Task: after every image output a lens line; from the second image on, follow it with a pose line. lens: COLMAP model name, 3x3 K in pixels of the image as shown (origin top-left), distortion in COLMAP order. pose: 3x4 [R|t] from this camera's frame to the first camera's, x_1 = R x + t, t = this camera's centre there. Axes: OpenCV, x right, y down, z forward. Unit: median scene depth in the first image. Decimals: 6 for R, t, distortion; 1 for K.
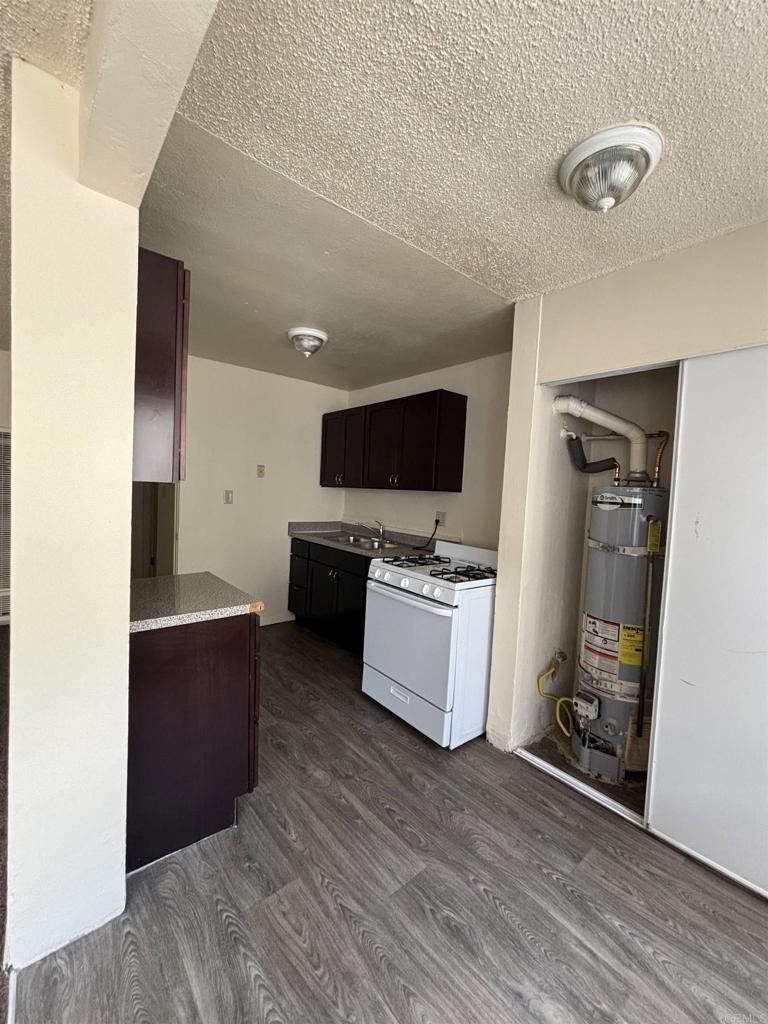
lens RADIAL K [[416.9, 0, 382.7], [0, 416.9, 511.4], [0, 0, 1]] dist [0.000428, 0.000030]
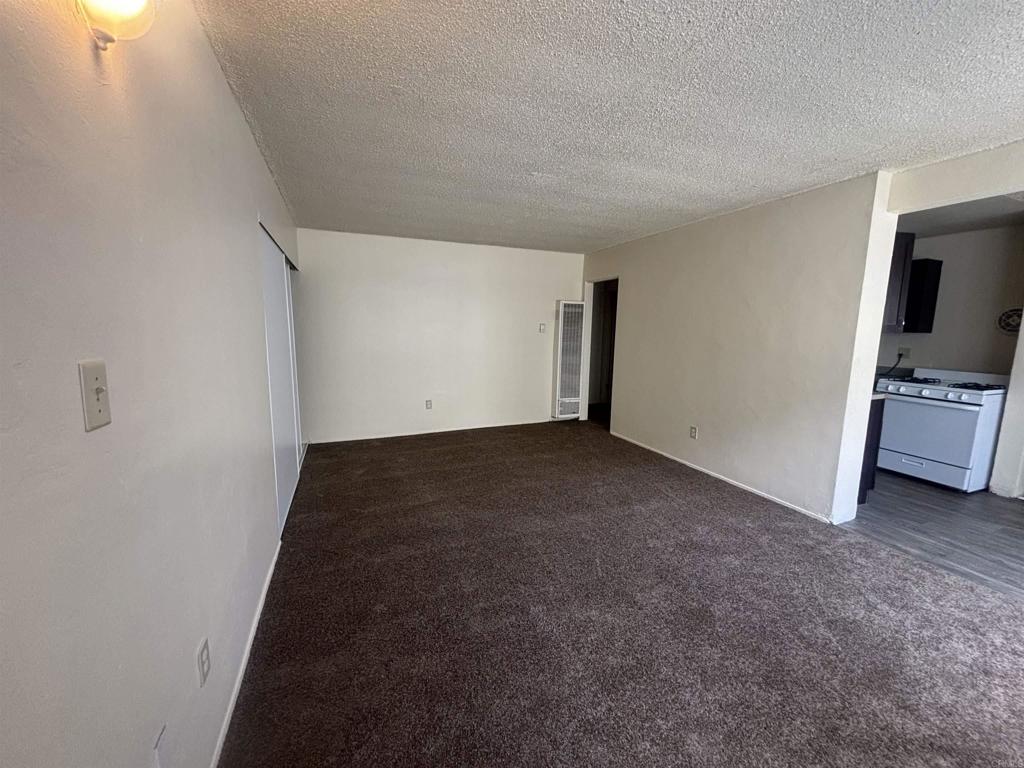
lens RADIAL K [[416.9, 0, 514.4], [0, 416.9, 382.1], [0, 0, 1]] dist [0.000428, 0.000030]
pose [[0.959503, 0.010316, -0.281509, -0.899789], [0.010309, 0.997374, 0.071688, 0.002502], [0.281510, -0.071687, 0.956877, -0.857121]]
